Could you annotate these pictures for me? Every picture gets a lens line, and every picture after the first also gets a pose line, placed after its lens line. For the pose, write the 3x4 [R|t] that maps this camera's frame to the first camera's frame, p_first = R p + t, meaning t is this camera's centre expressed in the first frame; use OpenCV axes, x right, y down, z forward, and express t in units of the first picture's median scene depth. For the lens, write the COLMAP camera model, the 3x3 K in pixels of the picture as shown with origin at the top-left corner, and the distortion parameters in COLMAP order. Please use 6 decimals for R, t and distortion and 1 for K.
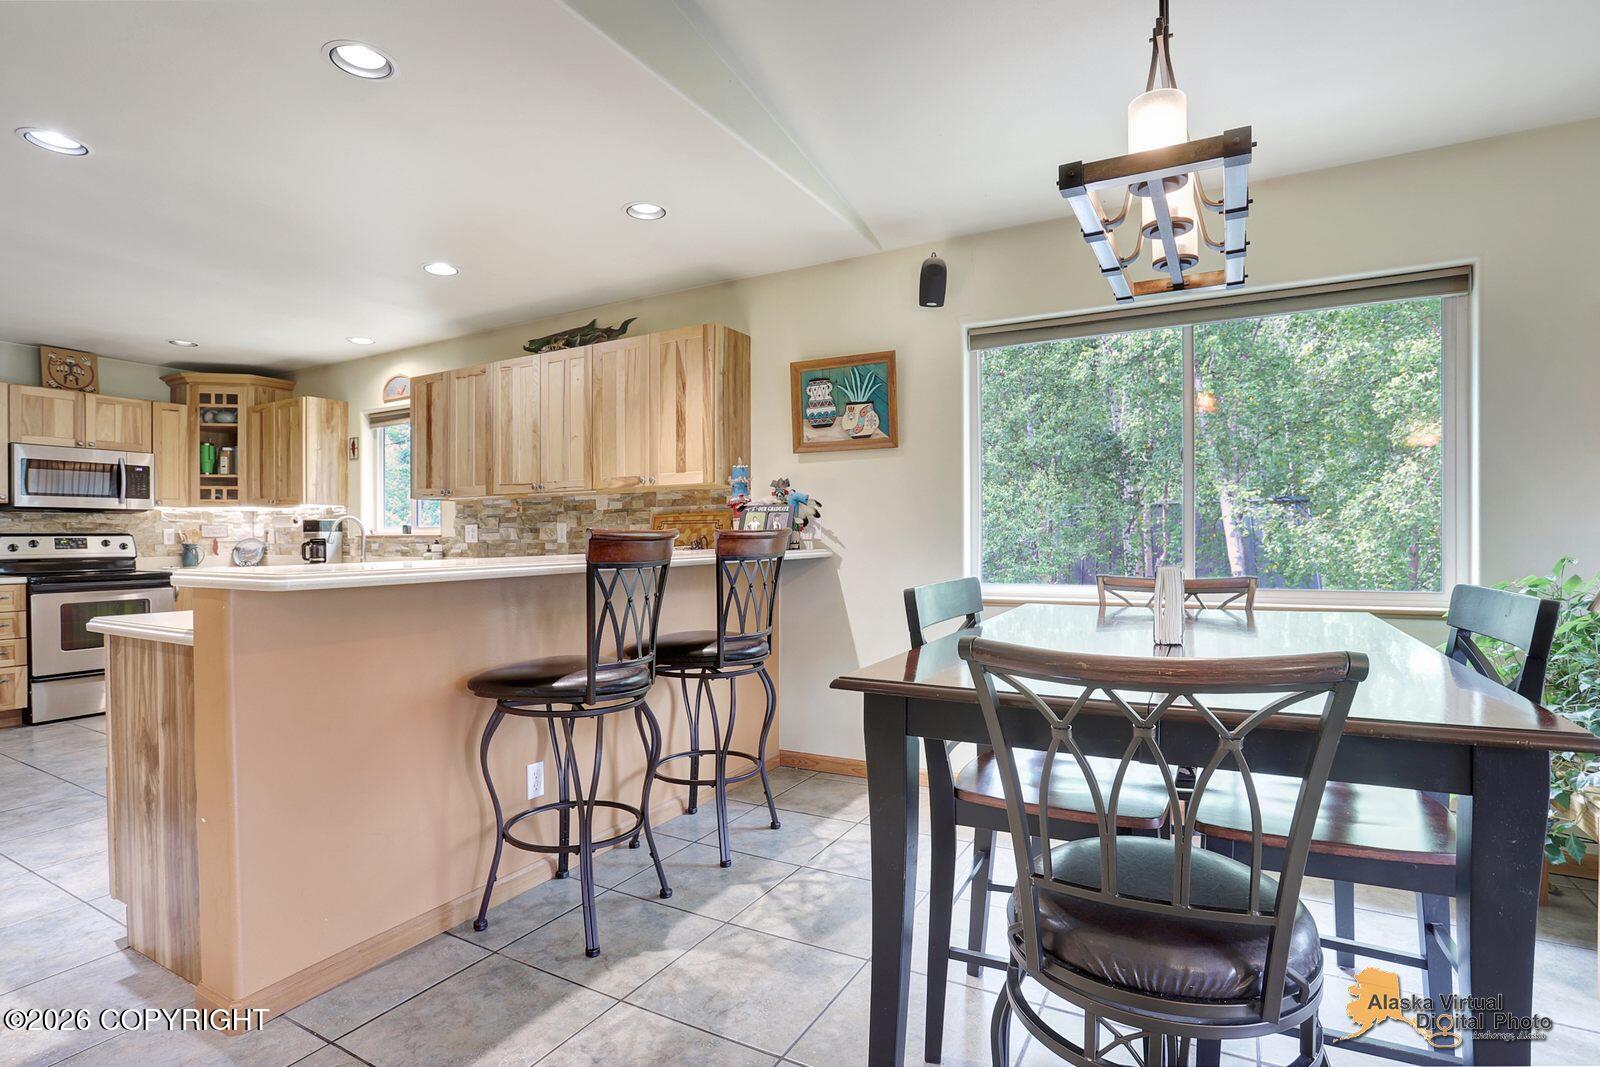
lens RADIAL K [[804.3, 0, 795.0], [0, 804.3, 541.9], [0, 0, 1]] dist [-0.022099, 0.010794]
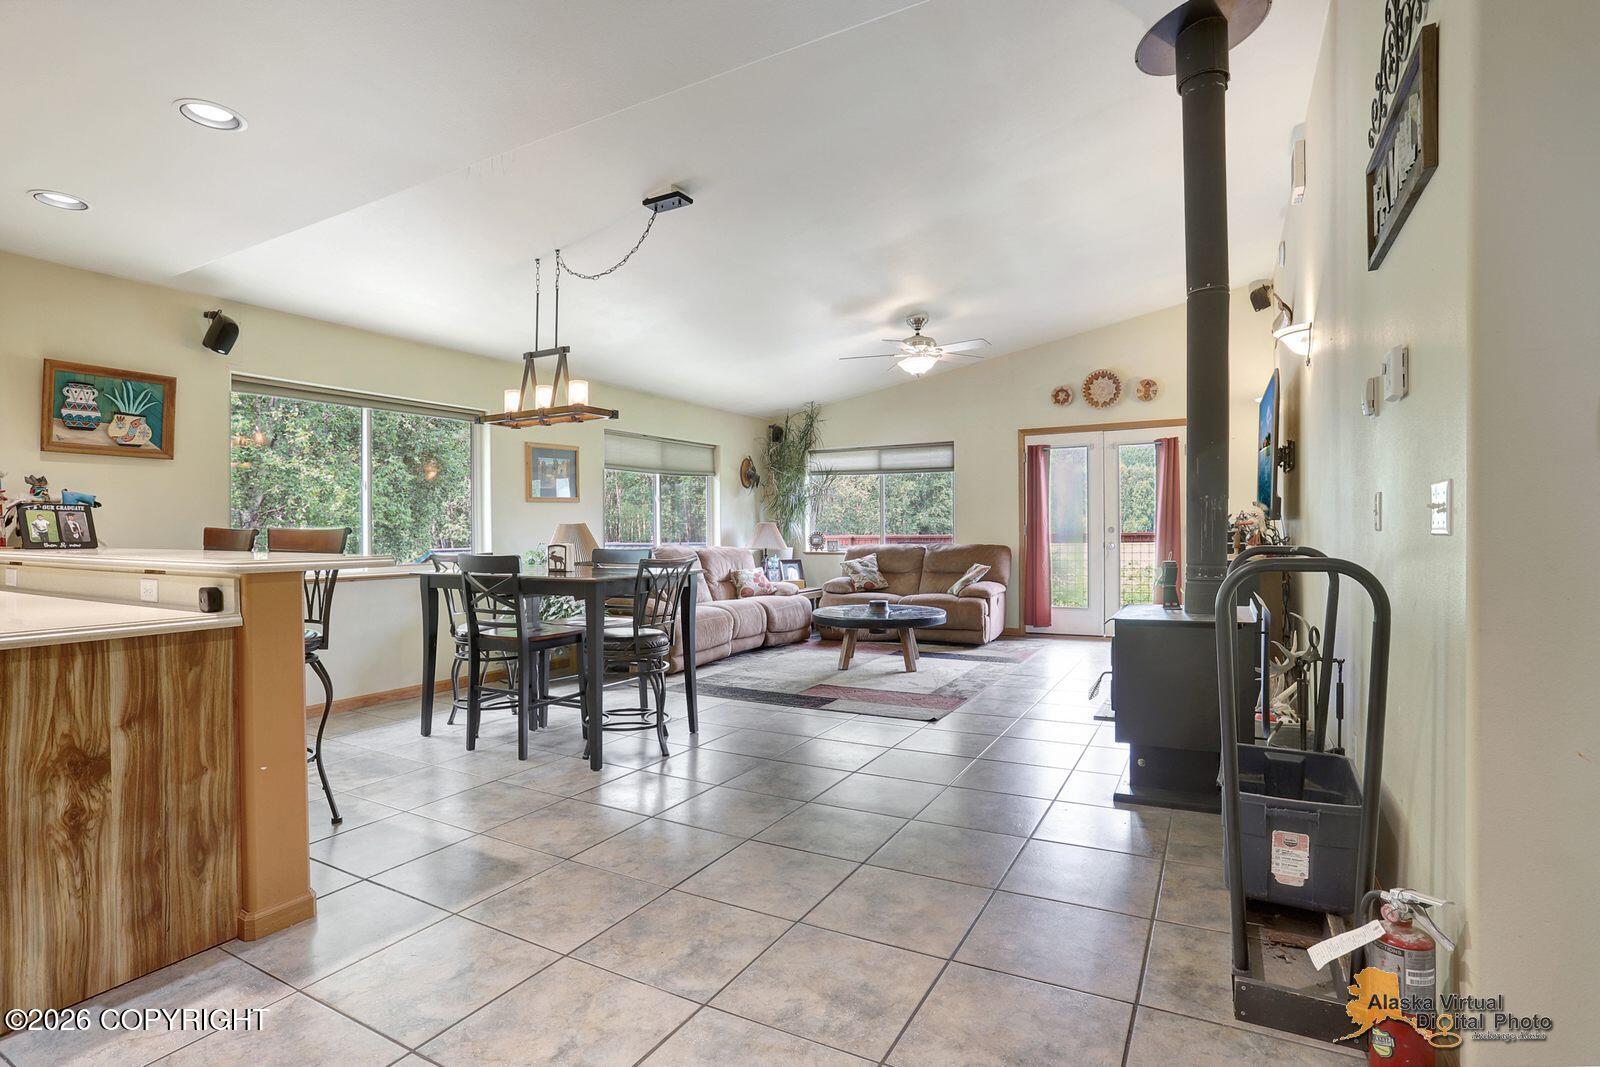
lens RADIAL K [[766.4, 0, 805.1], [0, 766.4, 532.0], [0, 0, 1]] dist [-0.030927, 0.003763]
pose [[-0.011621, 0.000217, 0.999932, -0.938485], [0.013216, 0.999913, -0.000063, 0.000178], [-0.999845, 0.013215, -0.011623, 0.090269]]
